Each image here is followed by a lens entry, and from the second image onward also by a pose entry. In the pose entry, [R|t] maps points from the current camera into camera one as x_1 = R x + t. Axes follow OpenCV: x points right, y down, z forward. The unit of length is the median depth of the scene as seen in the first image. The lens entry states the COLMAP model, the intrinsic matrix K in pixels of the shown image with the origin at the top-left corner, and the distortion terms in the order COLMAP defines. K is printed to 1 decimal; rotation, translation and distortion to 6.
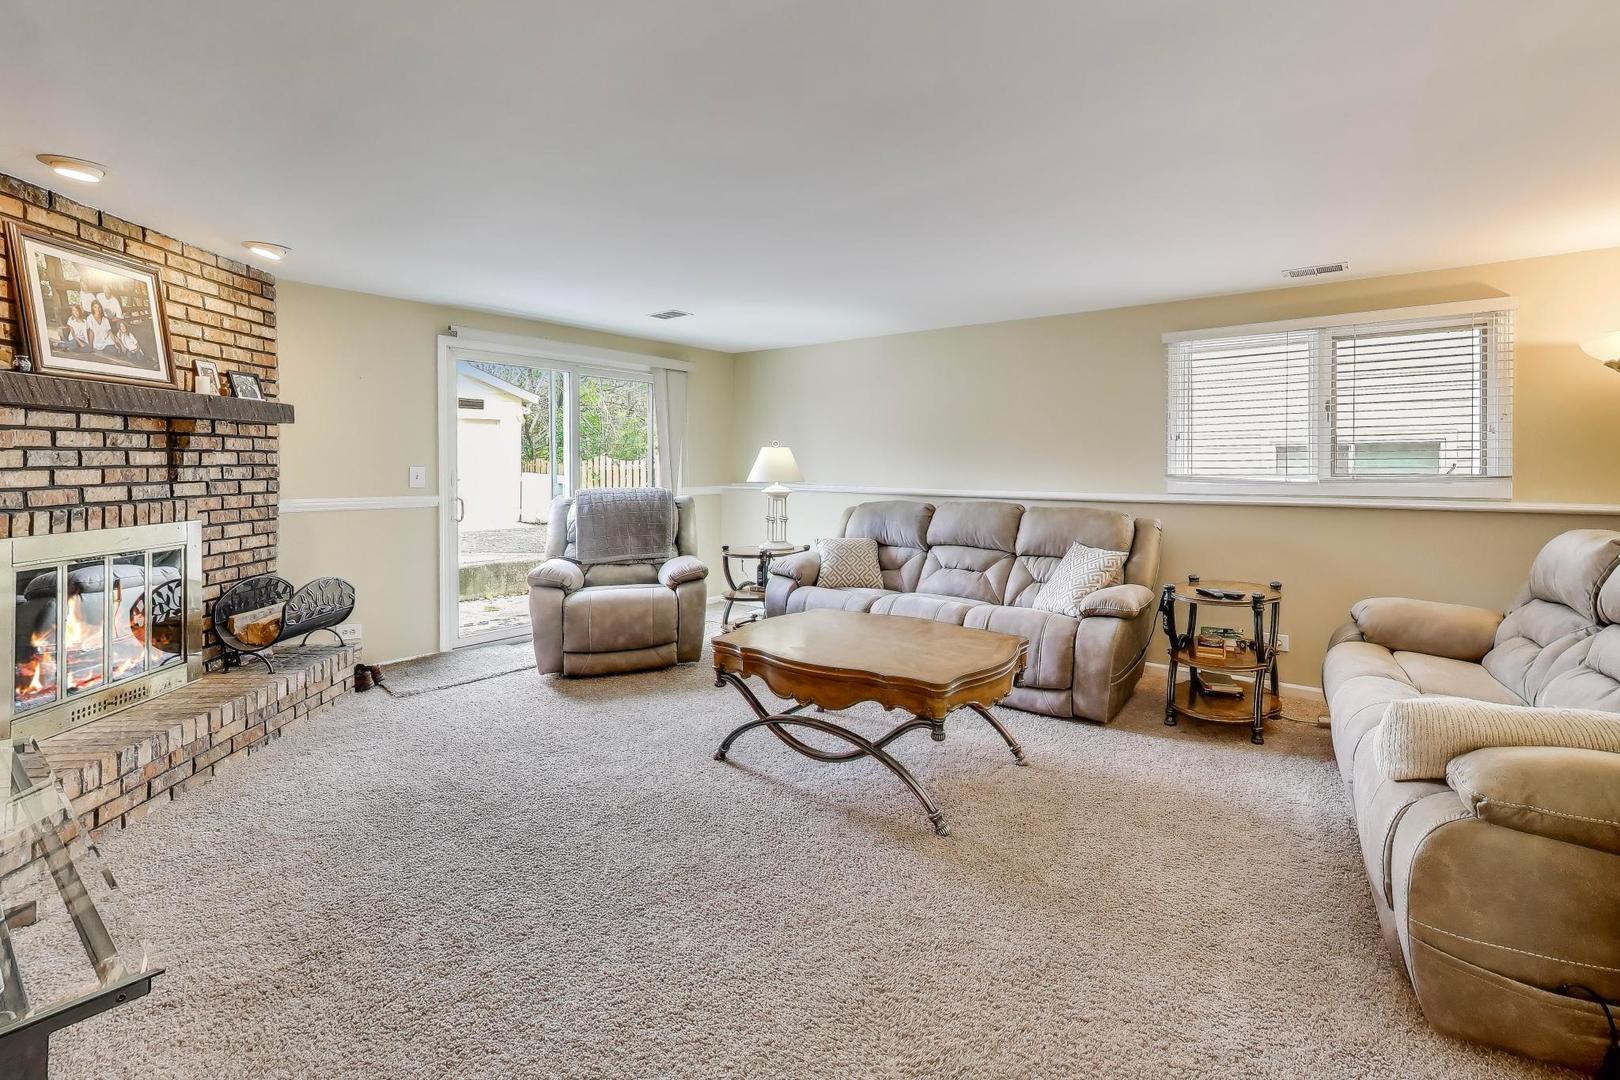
lens RADIAL K [[771.3, 0, 805.8], [0, 771.3, 474.8], [0, 0, 1]] dist [0.000870, 0.000189]
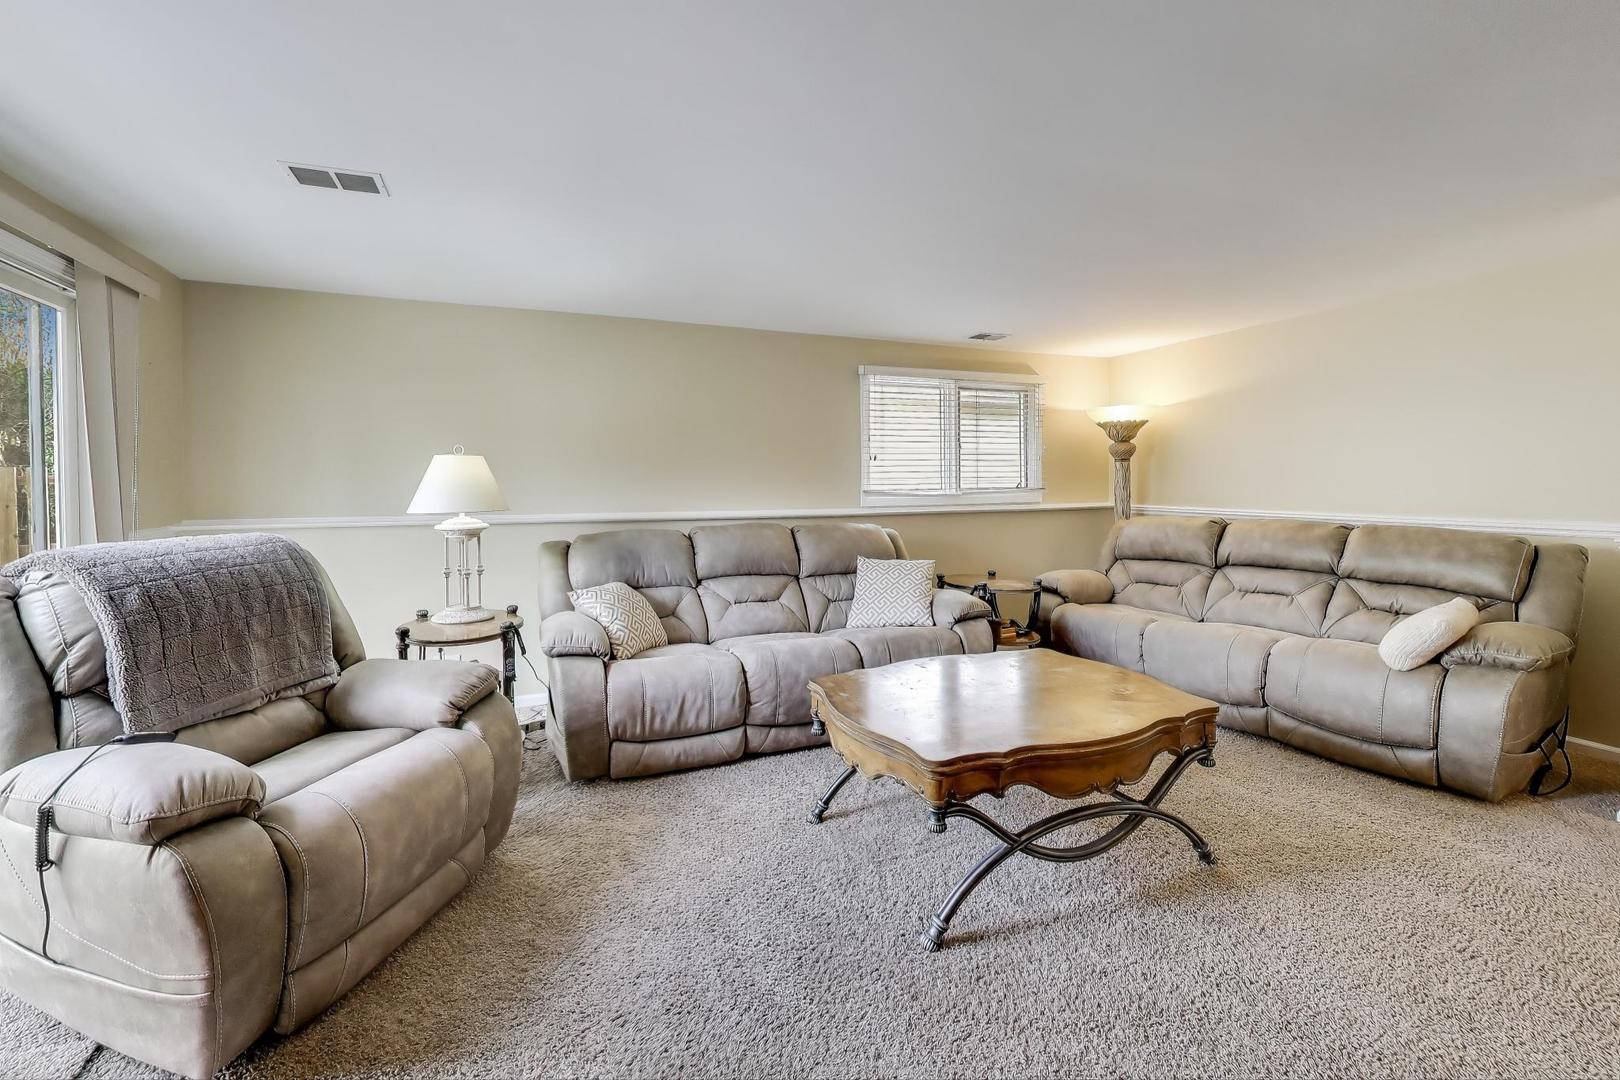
lens RADIAL K [[695.6, 0, 806.9], [0, 695.6, 492.4], [0, 0, 1]] dist [-0.000468, -0.000049]
pose [[0.481213, -0.015014, 0.876475, -0.799600], [0.017610, 0.999817, 0.007458, -0.010817], [-0.876427, 0.011846, 0.481389, 0.989916]]
